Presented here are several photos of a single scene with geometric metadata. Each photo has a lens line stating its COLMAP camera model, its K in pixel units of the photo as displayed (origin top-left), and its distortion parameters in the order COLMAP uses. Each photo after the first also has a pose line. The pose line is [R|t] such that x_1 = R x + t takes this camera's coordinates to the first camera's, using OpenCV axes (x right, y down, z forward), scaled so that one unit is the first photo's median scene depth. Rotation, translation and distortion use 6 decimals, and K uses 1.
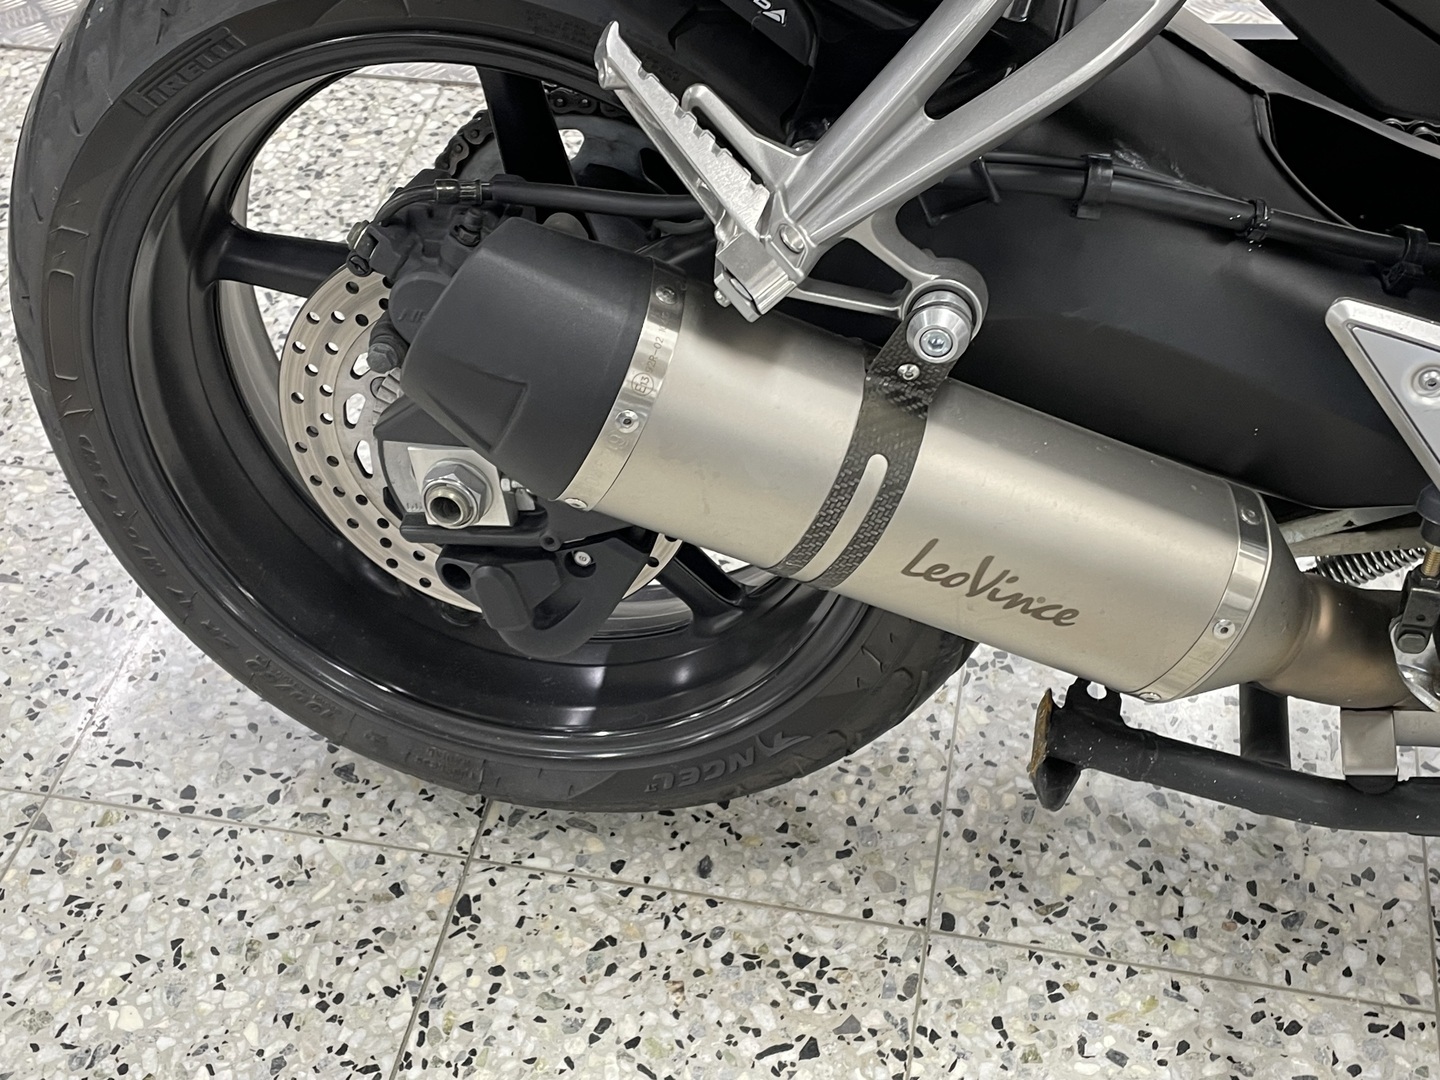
lens RADIAL K [[1794.4, 0, 697.8], [0, 1794.4, 532.4], [0, 0, 1]] dist [0.064602, 0.000000]
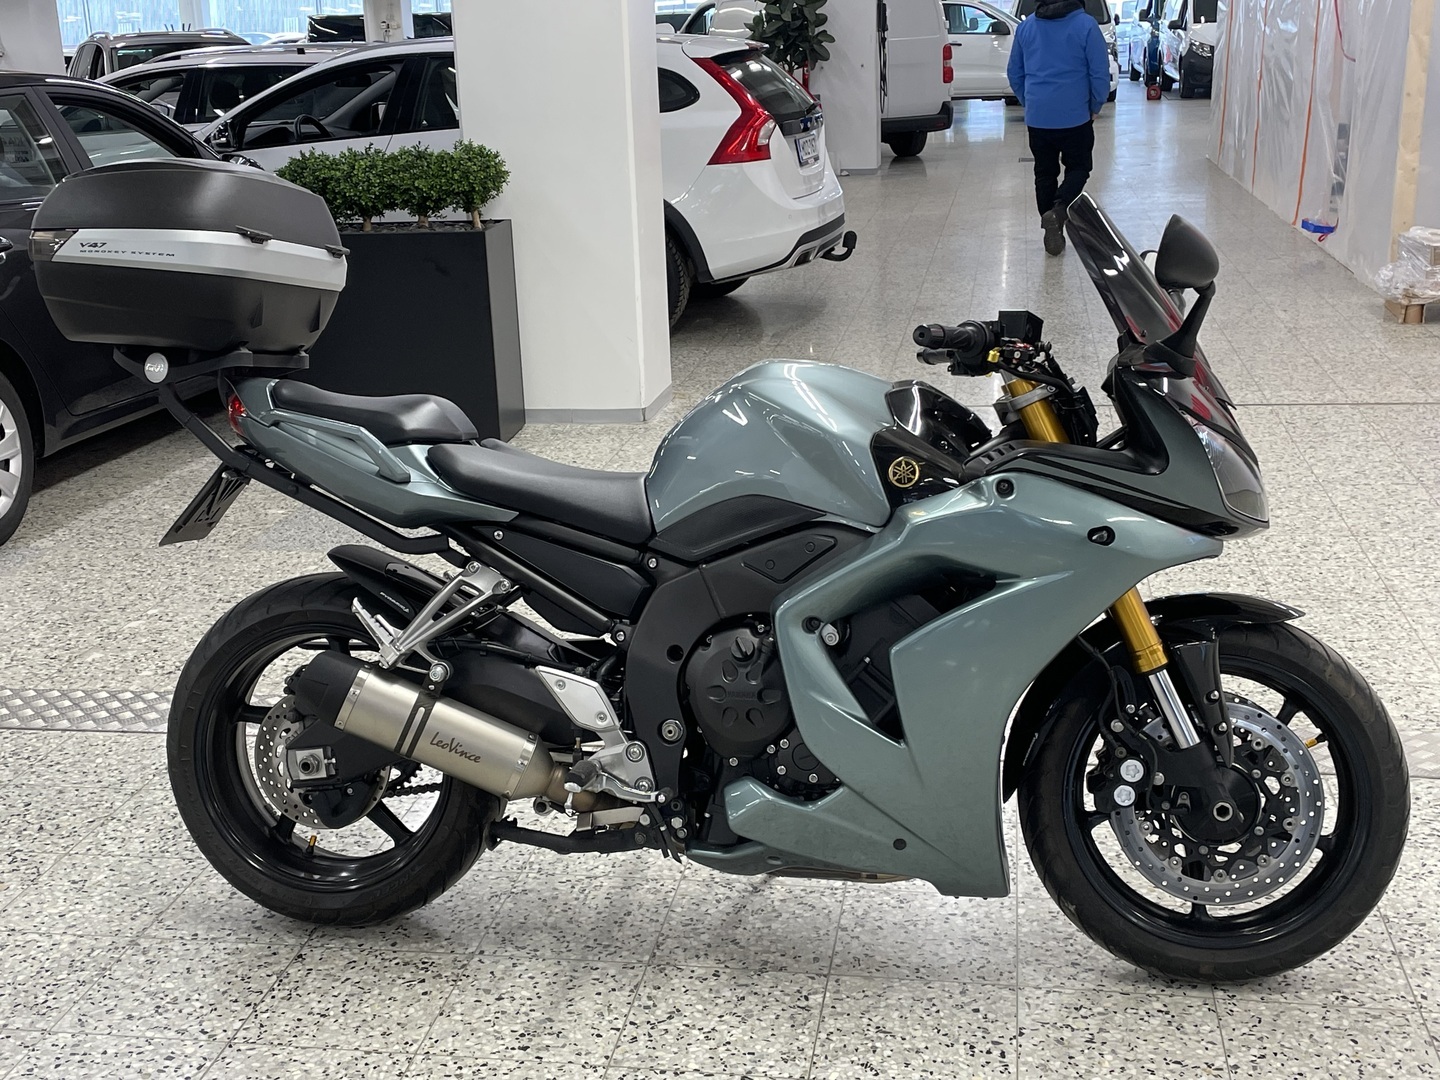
lens RADIAL K [[1794.4, 0, 700.5], [0, 1794.4, 528.0], [0, 0, 1]] dist [0.064602, 0.000000]
pose [[0.999296, 0.002426, 0.037443, 0.365326], [0.016939, 0.861266, -0.507872, 1.049302], [-0.033481, 0.508149, 0.860618, -1.655657]]
